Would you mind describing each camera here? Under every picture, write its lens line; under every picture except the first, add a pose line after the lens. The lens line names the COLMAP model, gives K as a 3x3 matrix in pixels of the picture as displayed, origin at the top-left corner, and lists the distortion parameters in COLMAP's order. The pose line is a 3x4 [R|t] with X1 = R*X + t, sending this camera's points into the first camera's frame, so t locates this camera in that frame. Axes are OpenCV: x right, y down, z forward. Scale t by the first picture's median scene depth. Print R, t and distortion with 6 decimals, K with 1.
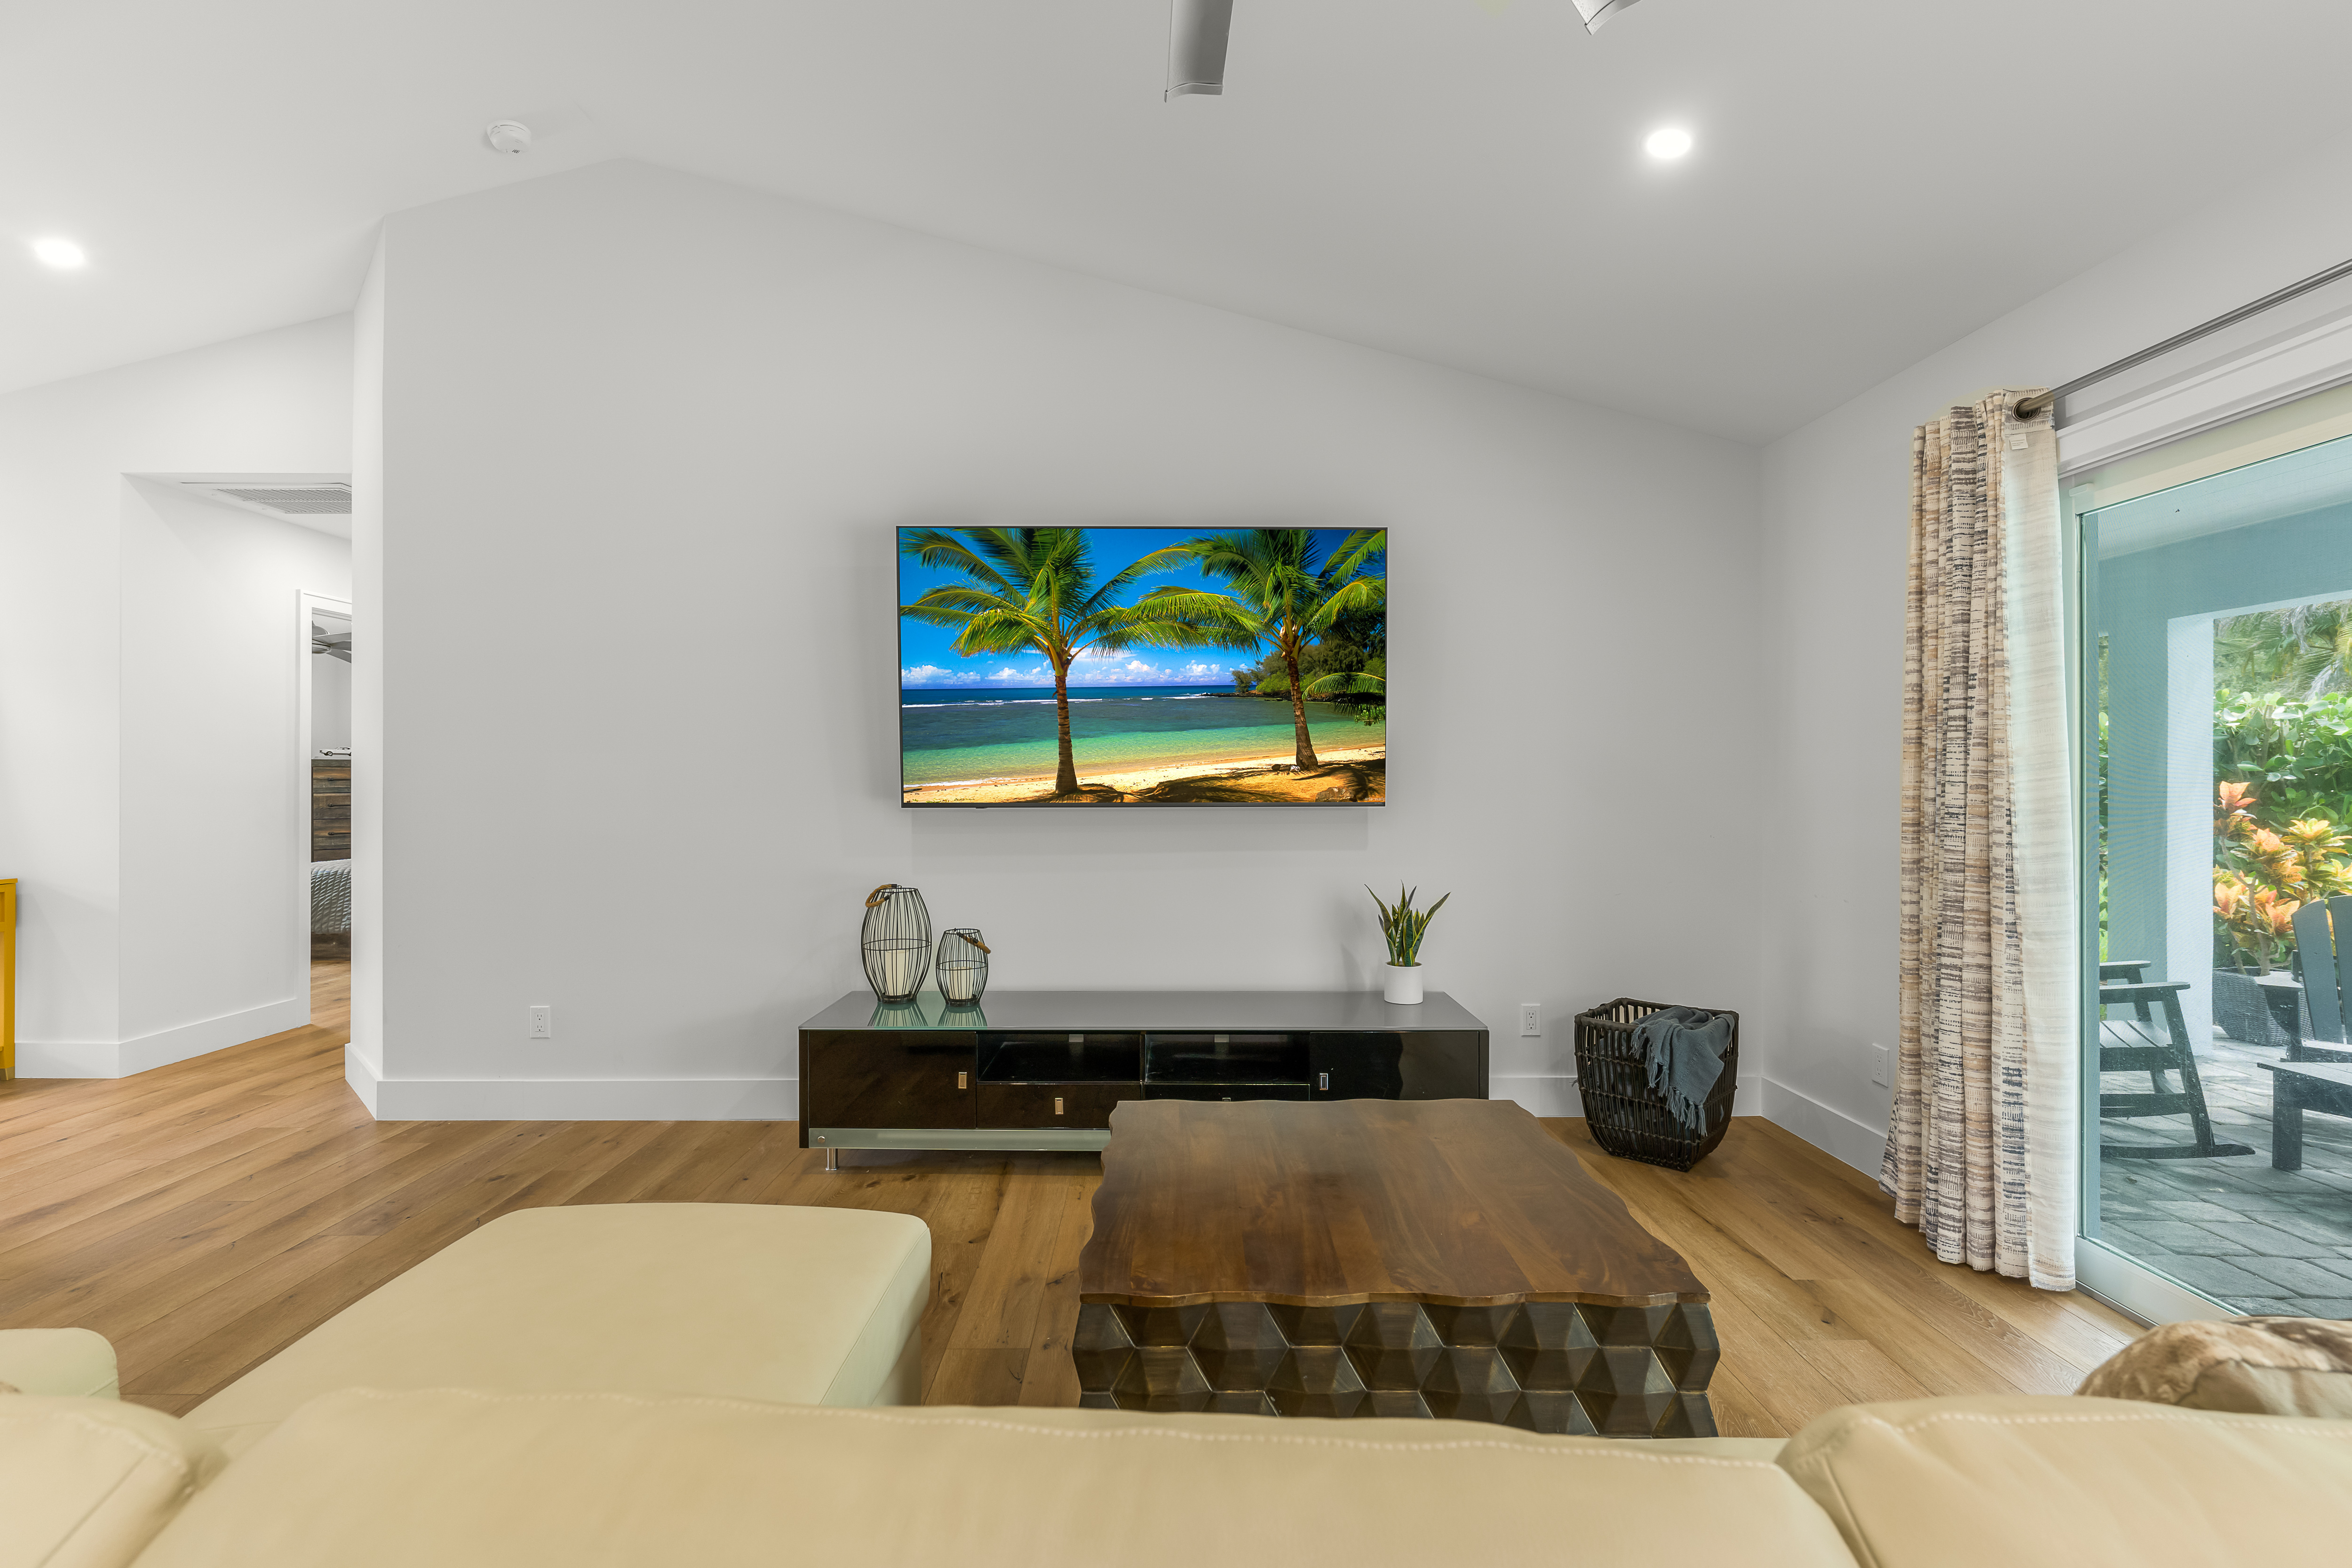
lens RADIAL K [[1046.5, 0, 1175.5], [0, 1046.5, 782.3], [0, 0, 1]] dist [-0.008878, 0.003170]
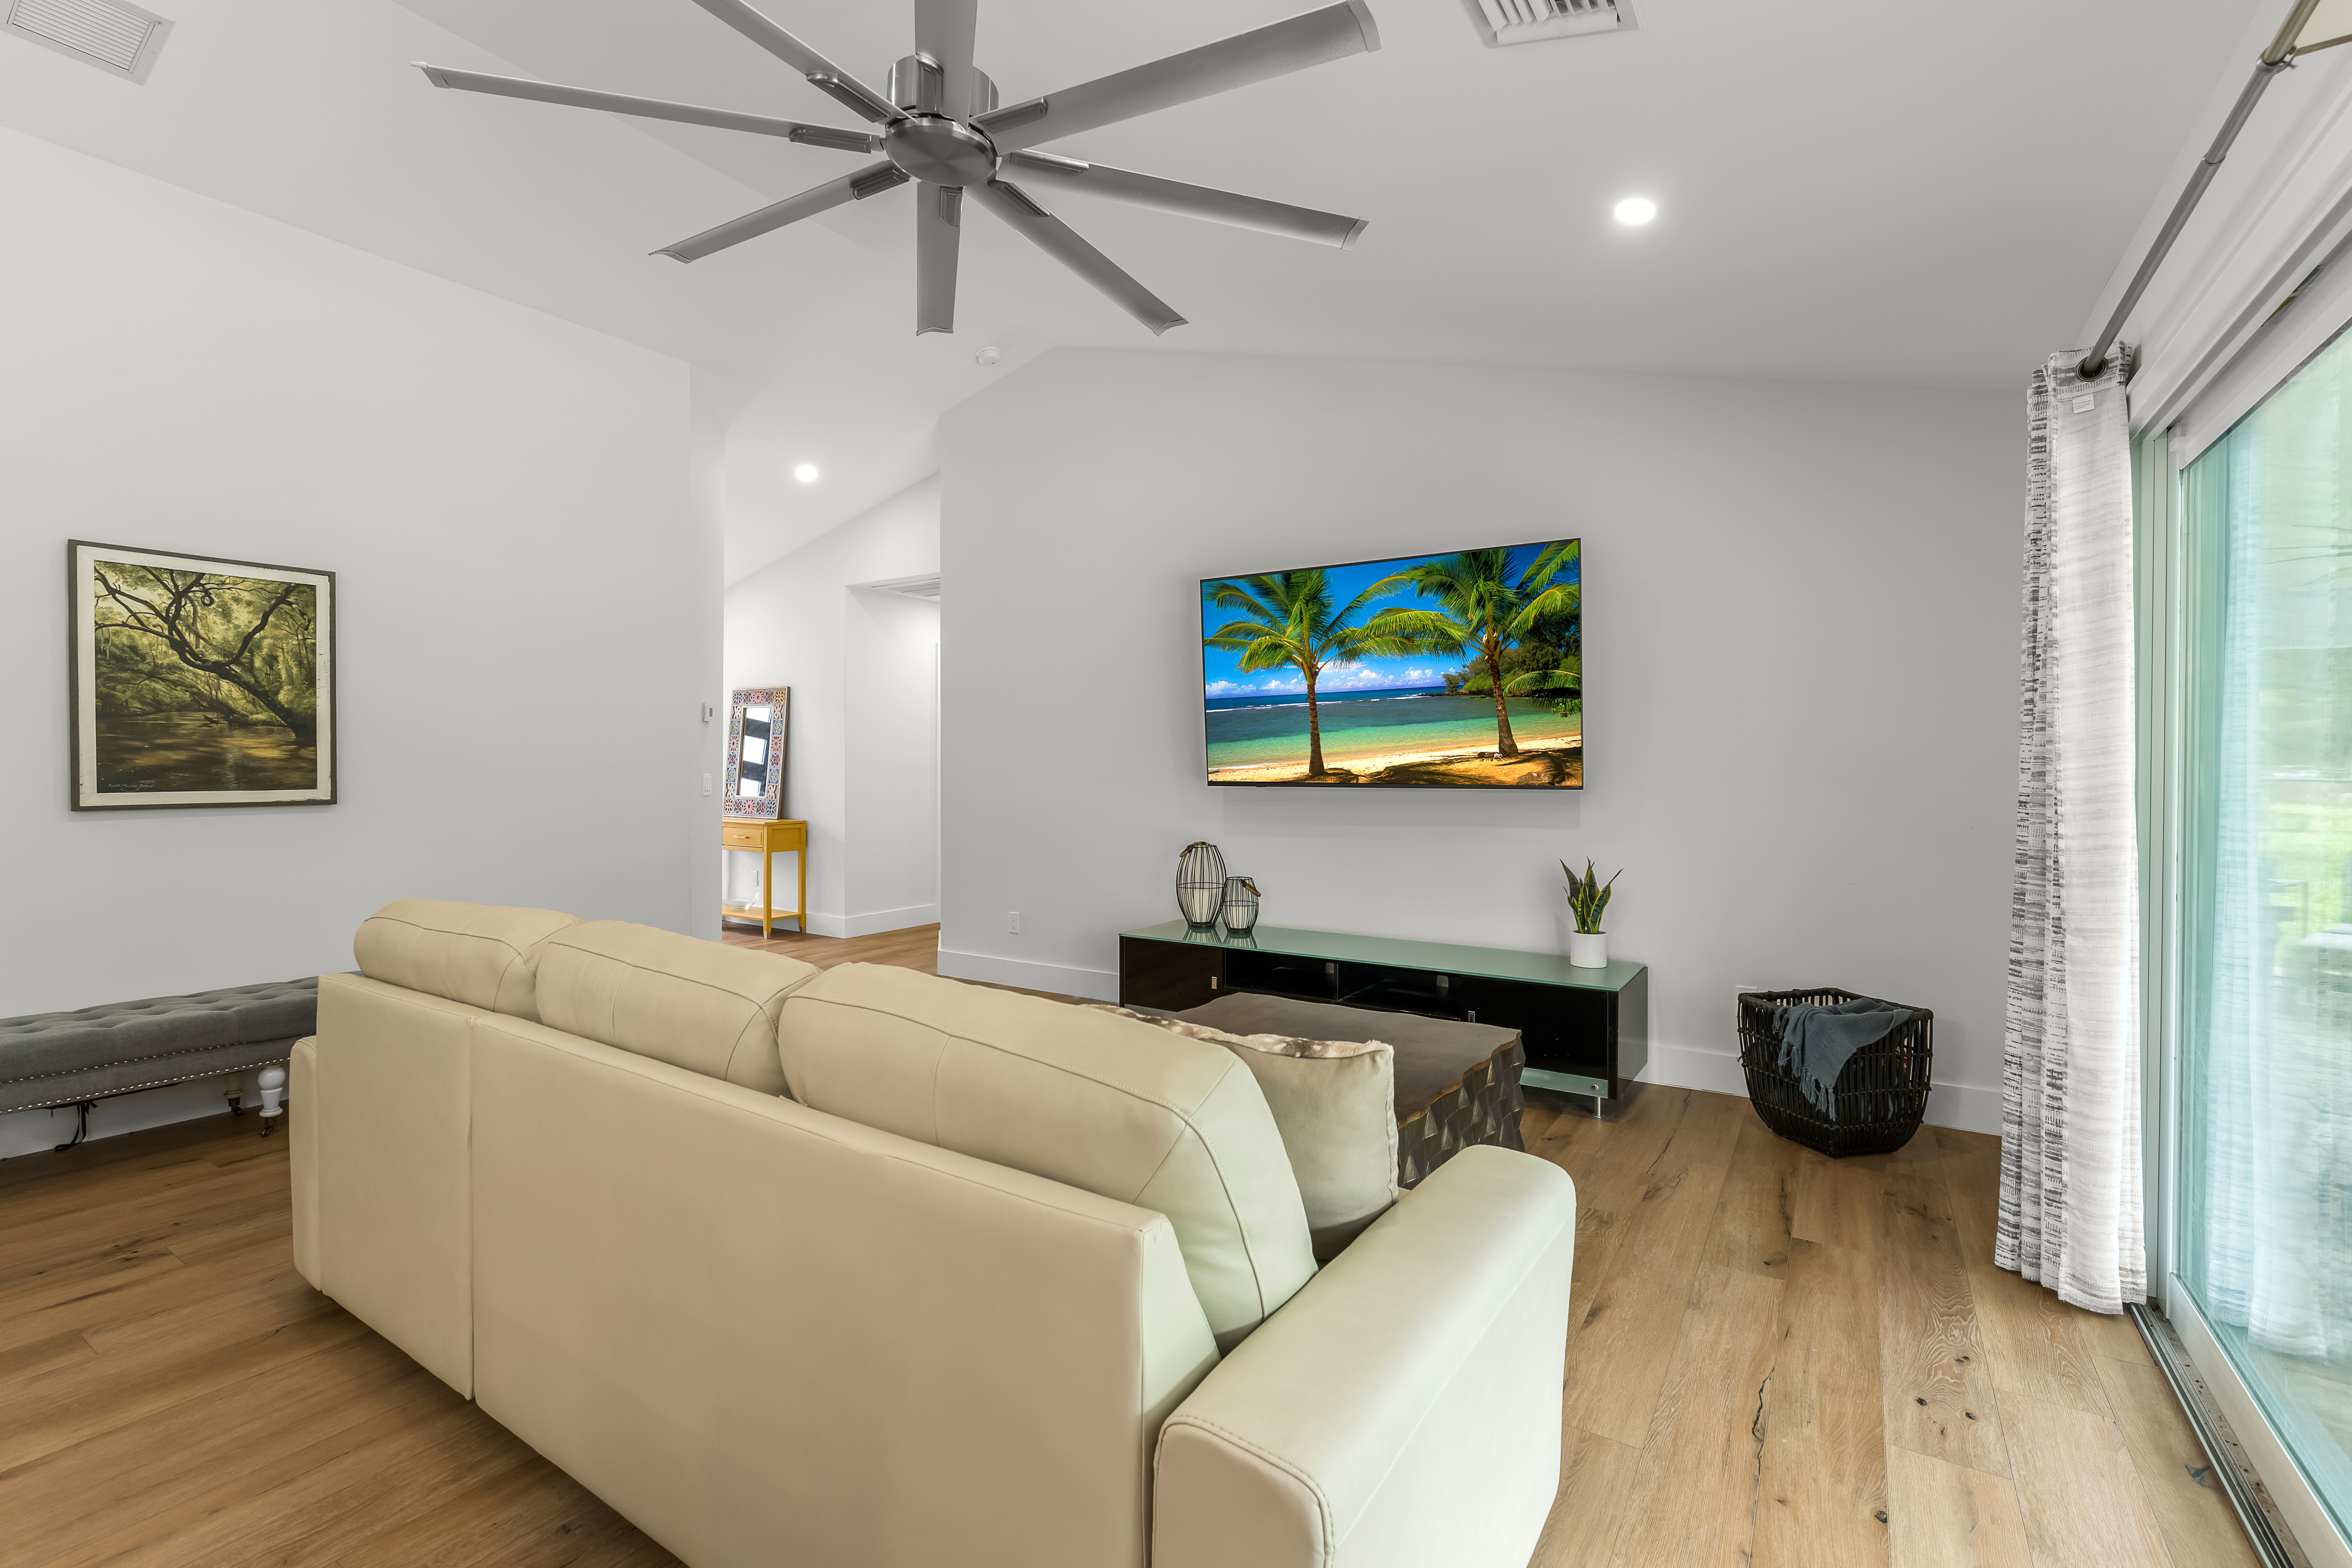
lens RADIAL K [[1046.5, 0, 1174.1], [0, 1046.5, 776.5], [0, 0, 1]] dist [-0.008878, 0.003170]
pose [[0.832766, 0.006465, -0.553588, 0.460790], [-0.001253, 0.999951, 0.009793, -0.001211], [0.553624, -0.007461, 0.832733, -0.161816]]
